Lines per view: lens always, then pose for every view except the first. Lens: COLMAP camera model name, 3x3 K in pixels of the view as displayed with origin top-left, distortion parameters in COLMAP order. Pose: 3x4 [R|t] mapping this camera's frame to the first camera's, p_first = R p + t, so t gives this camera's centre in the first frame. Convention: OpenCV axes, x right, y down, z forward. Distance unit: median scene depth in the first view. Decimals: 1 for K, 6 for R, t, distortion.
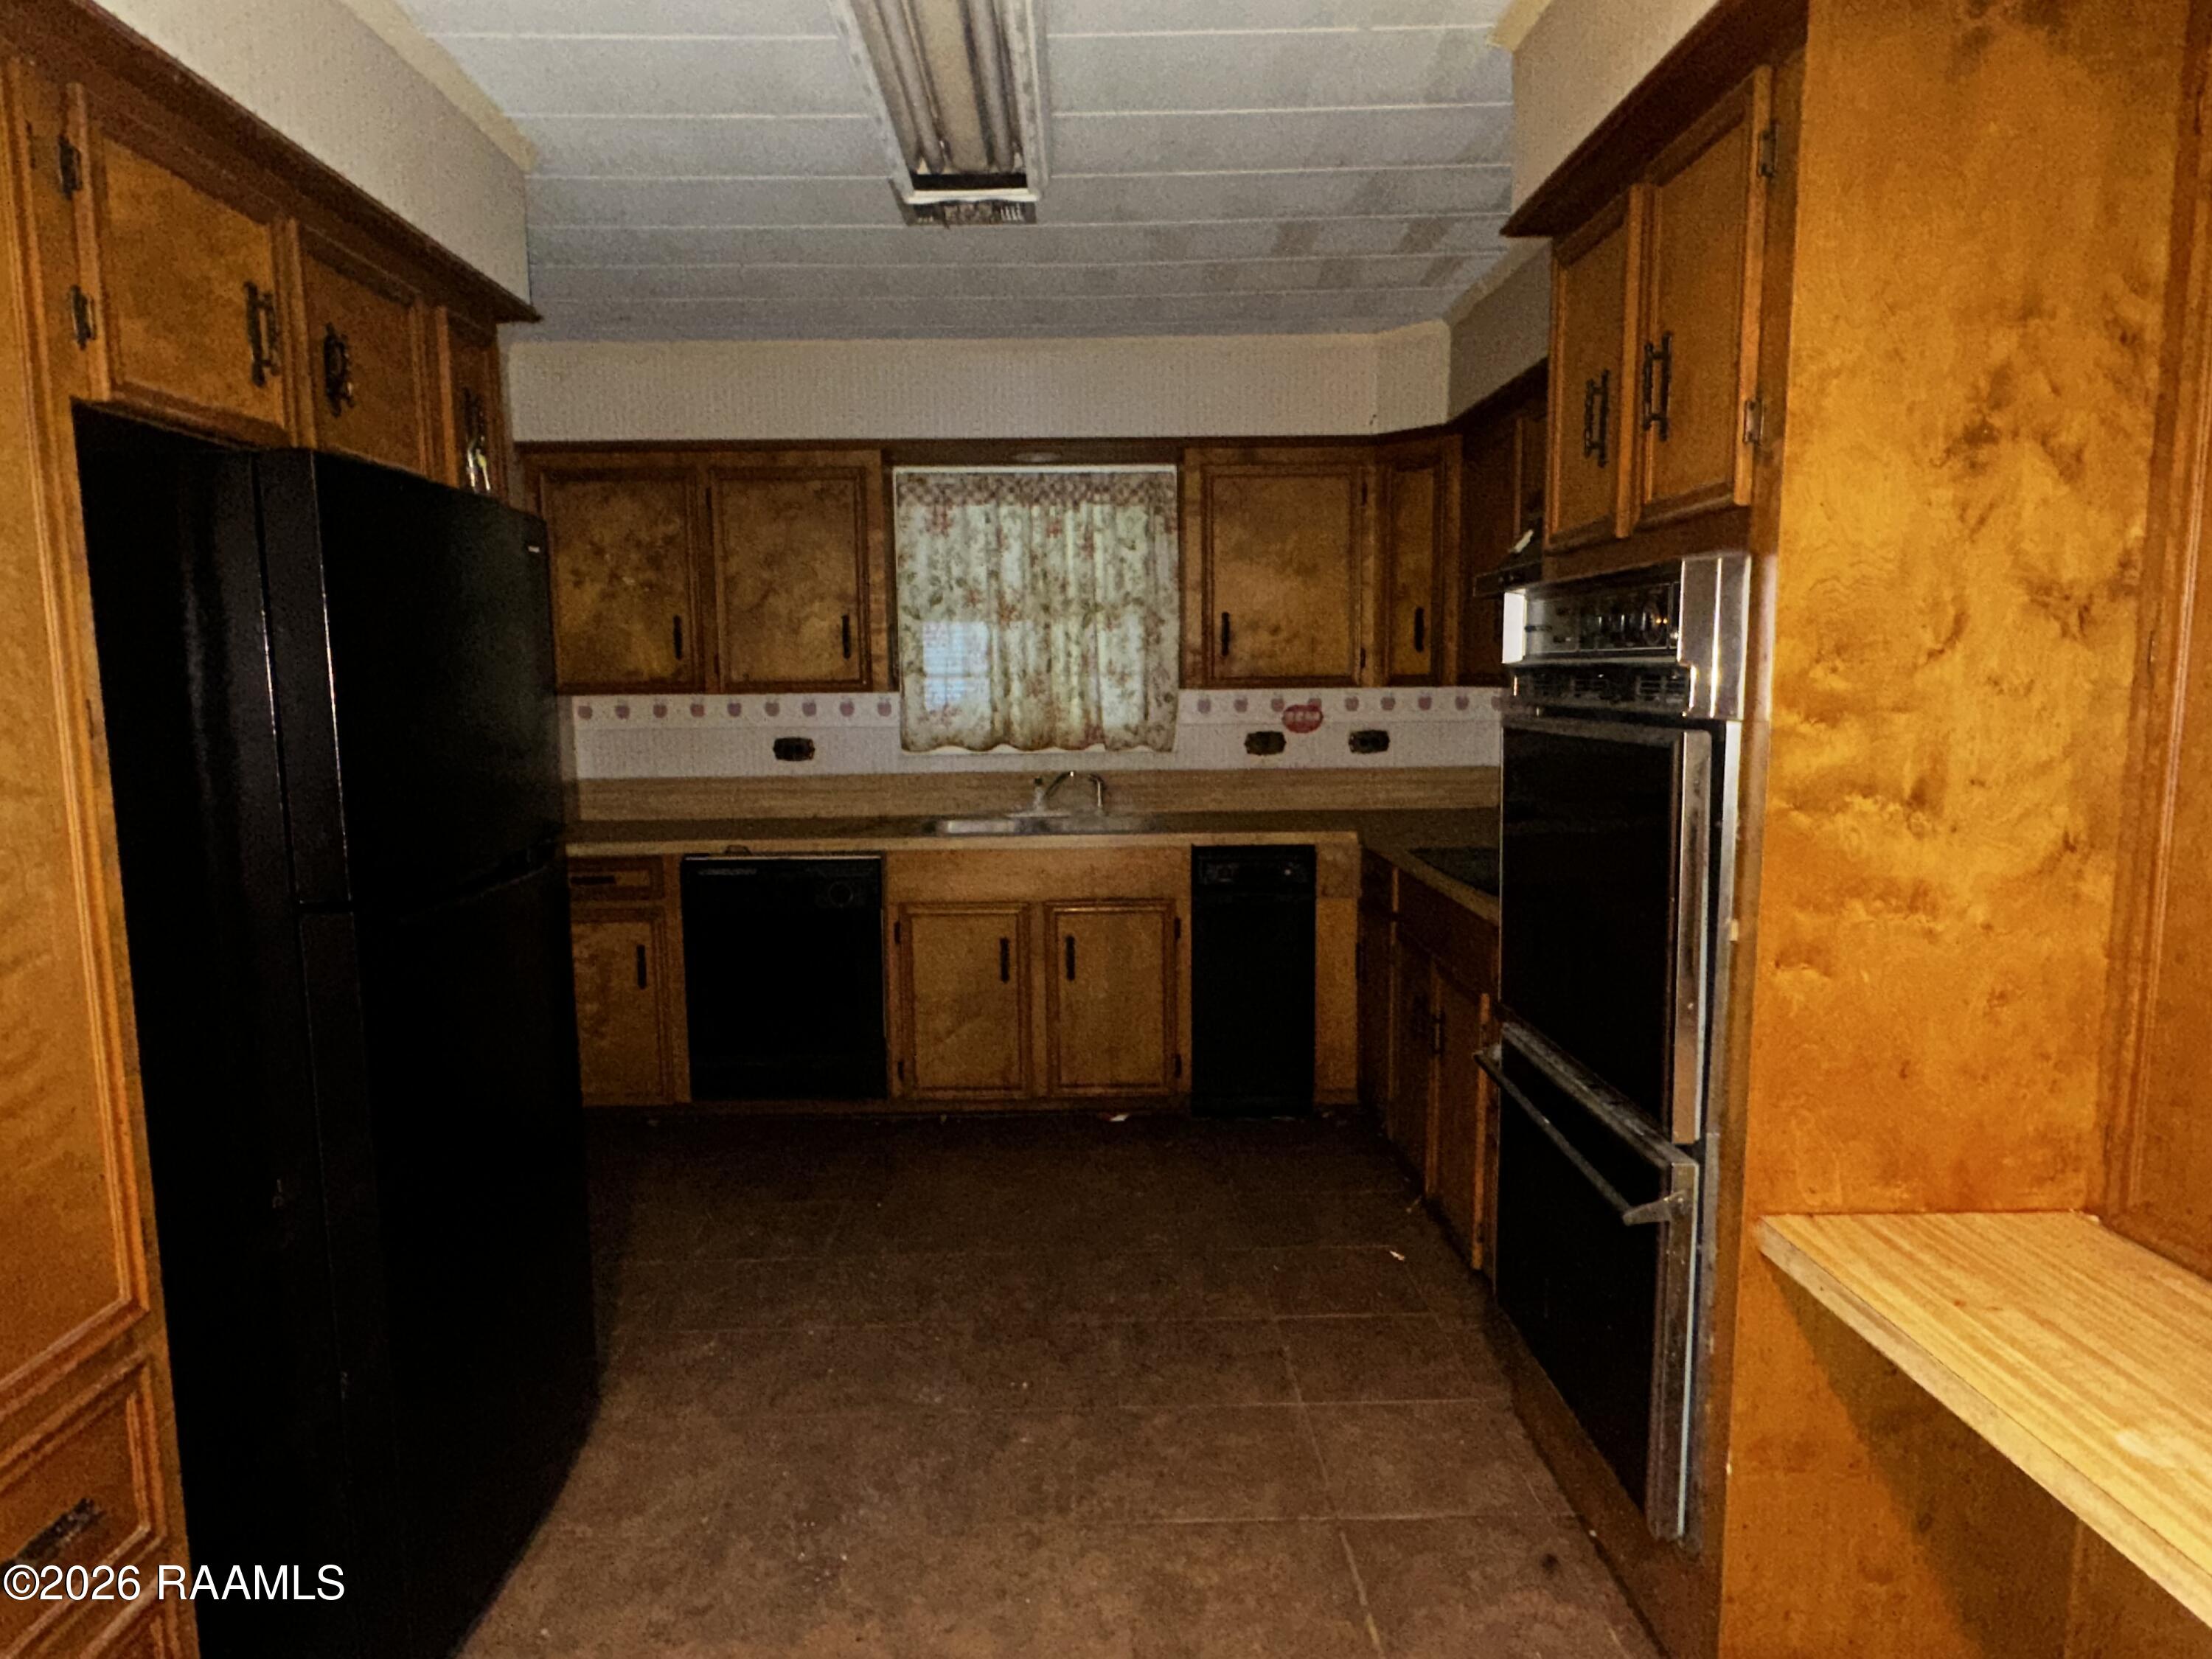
lens RADIAL K [[1353.4, 0, 1106.6], [0, 1353.4, 841.8], [0, 0, 1]] dist [-0.005249, -0.000310]
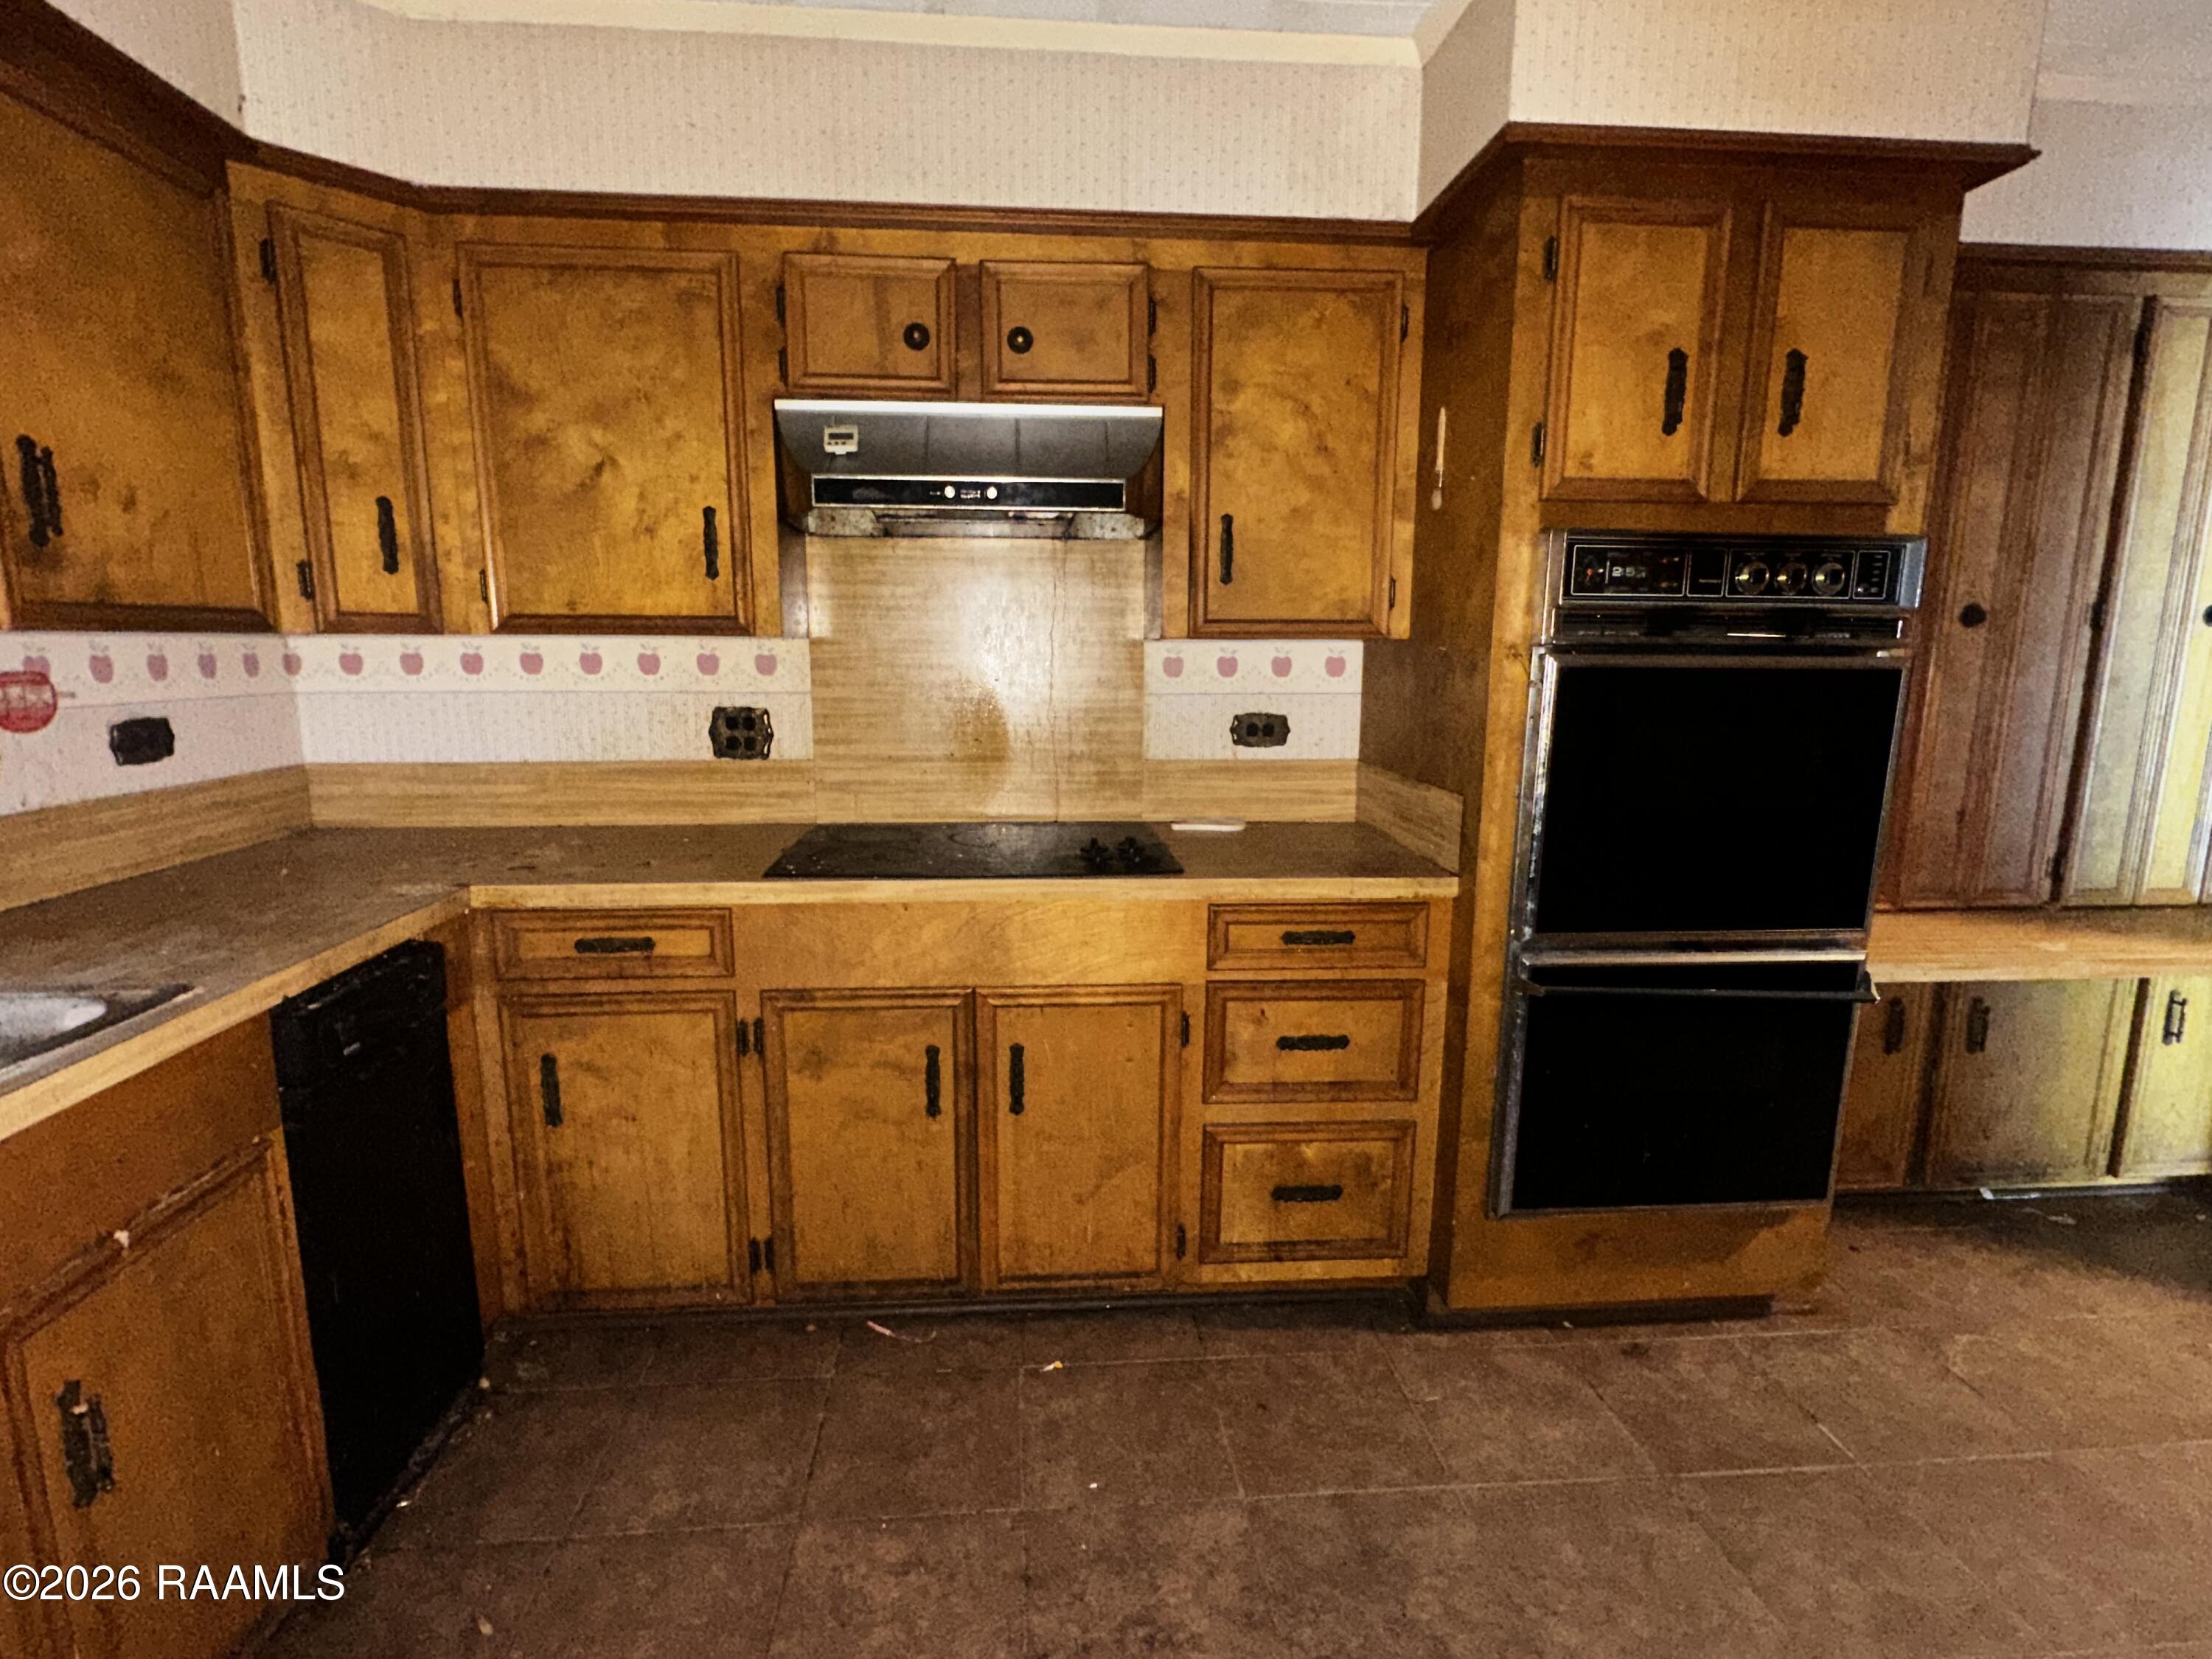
lens RADIAL K [[1076.1, 0, 1114.0], [0, 1076.1, 819.0], [0, 0, 1]] dist [-0.003234, -0.000900]
pose [[-0.055141, -0.153944, 0.986540, -0.251885], [0.107933, 0.981335, 0.159164, -0.074793], [-0.992628, 0.115256, -0.037496, 0.698499]]
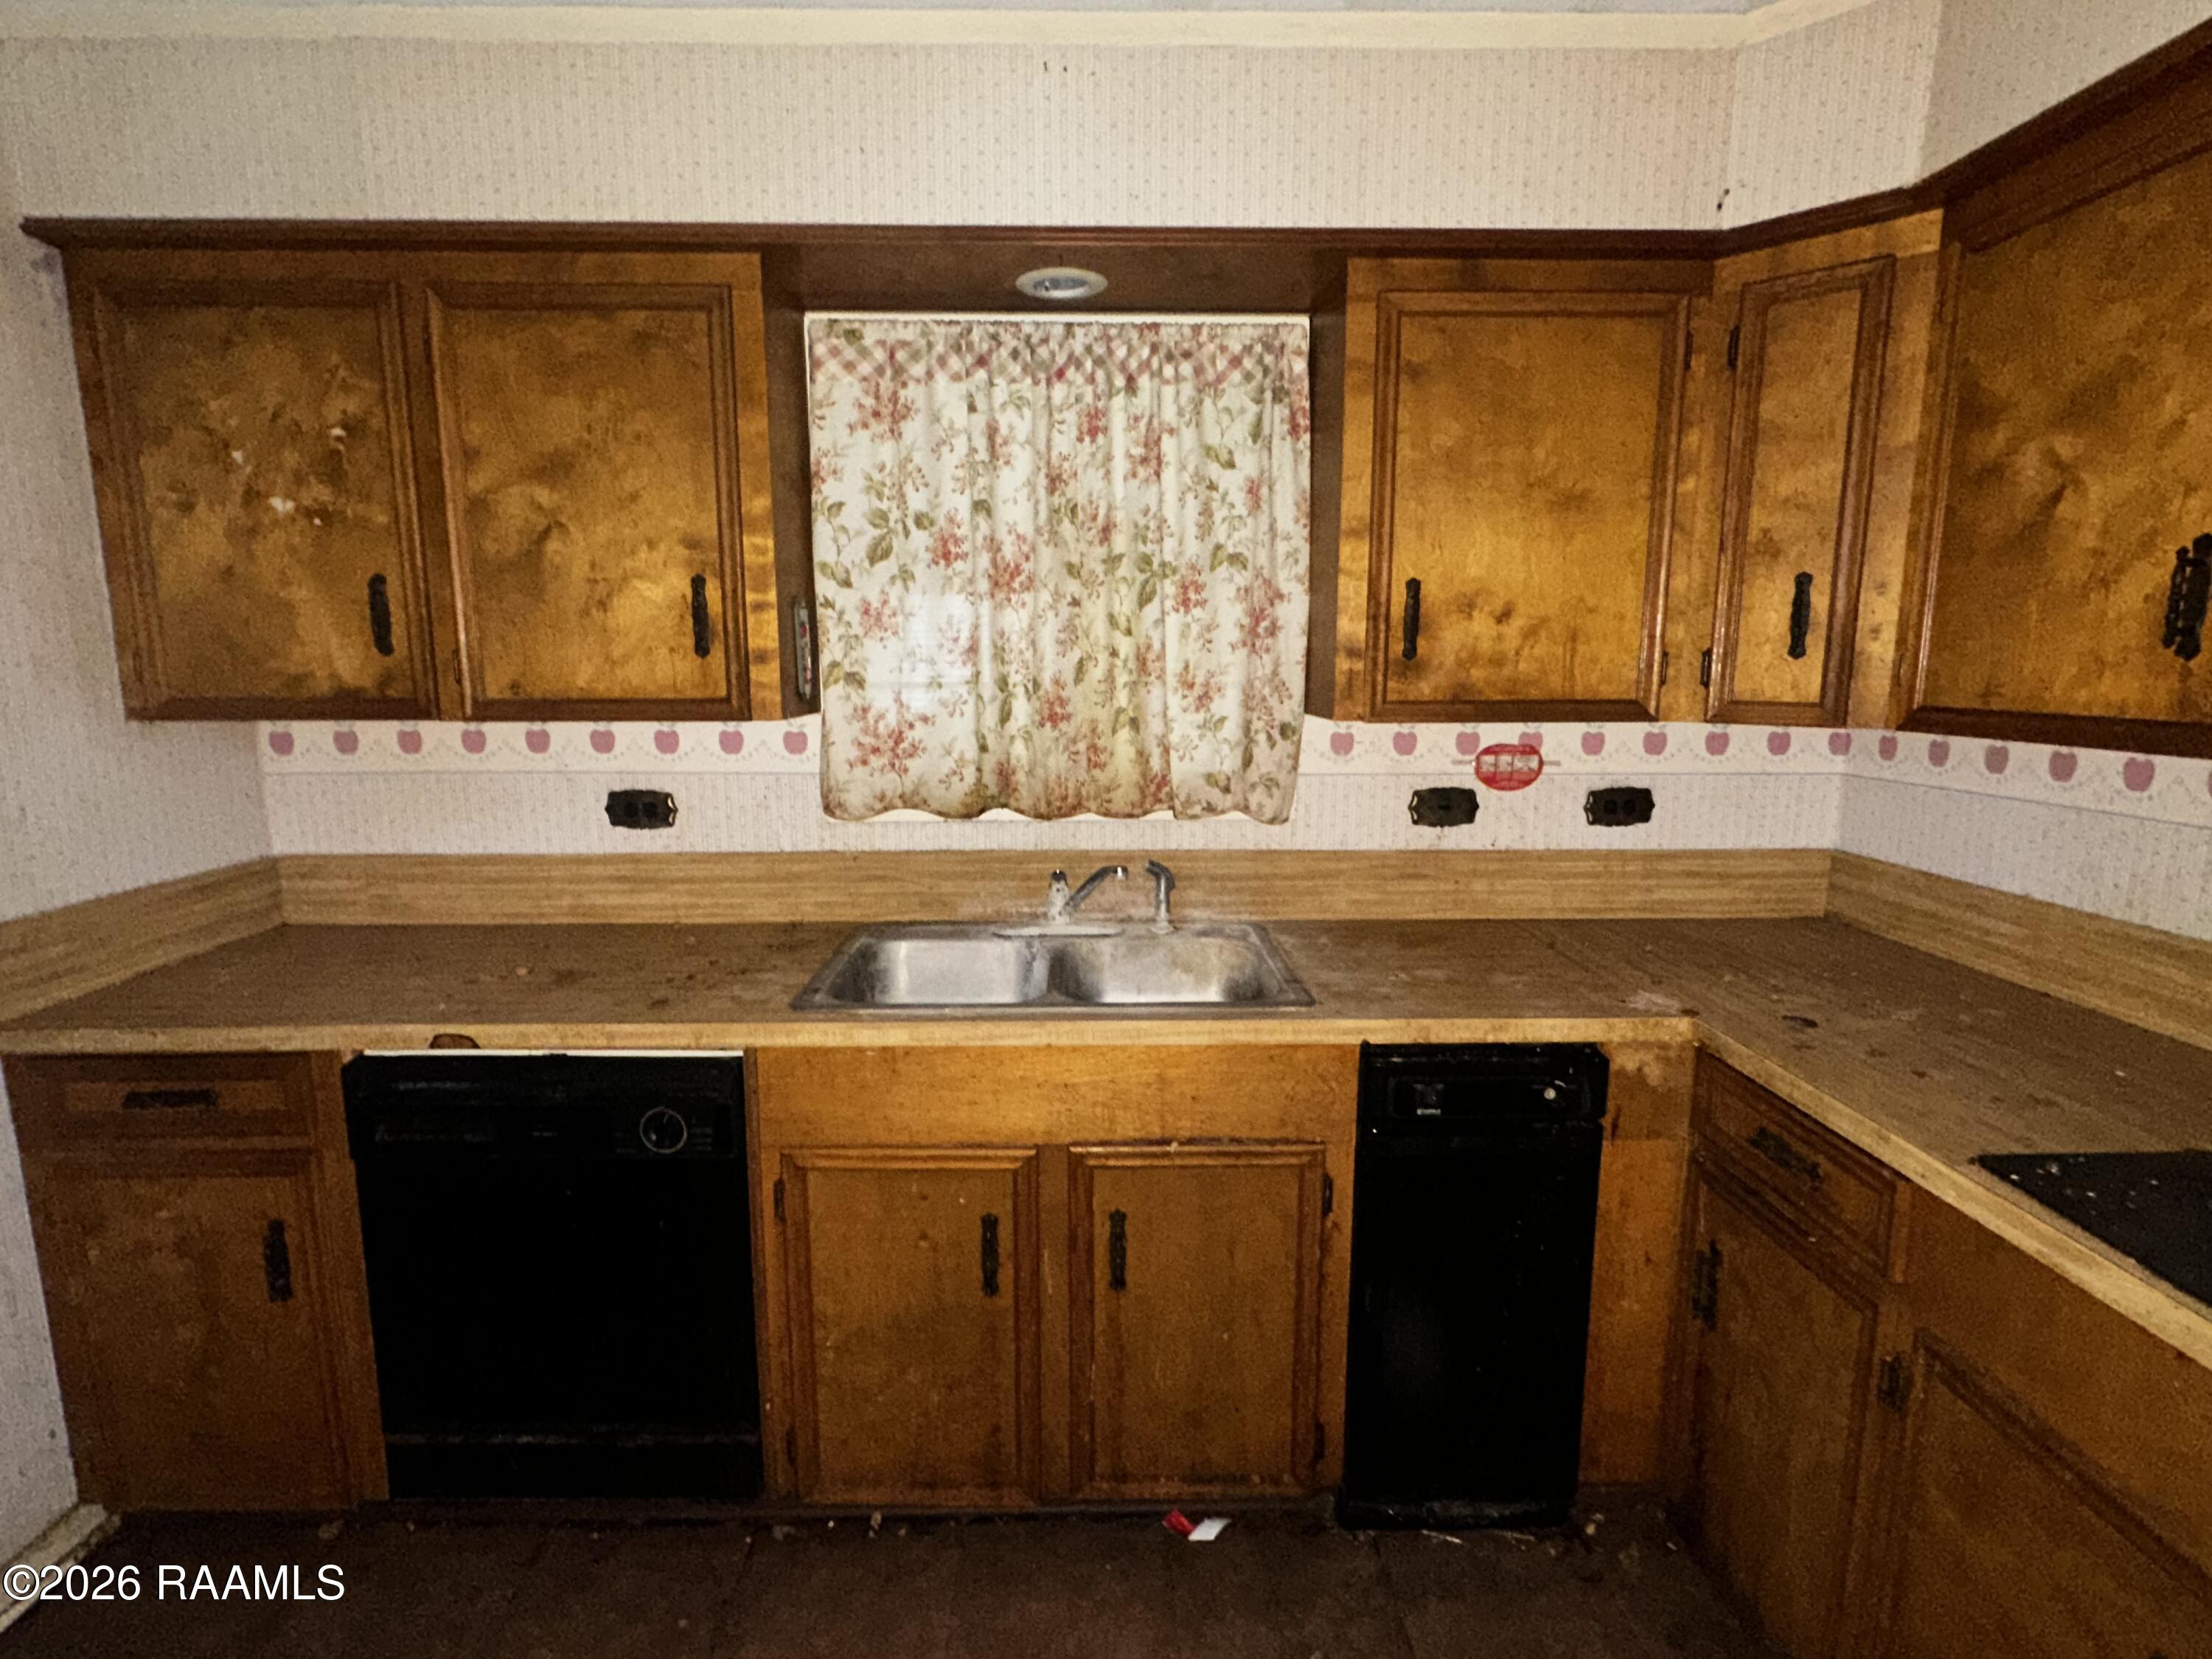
lens RADIAL K [[1076.1, 0, 1113.1], [0, 1076.1, 825.4], [0, 0, 1]] dist [-0.003234, -0.000900]
pose [[0.999928, 0.011592, 0.003183, -0.030199], [-0.011701, 0.999247, 0.036996, -0.086370], [-0.002752, -0.037030, 0.999310, 0.569764]]
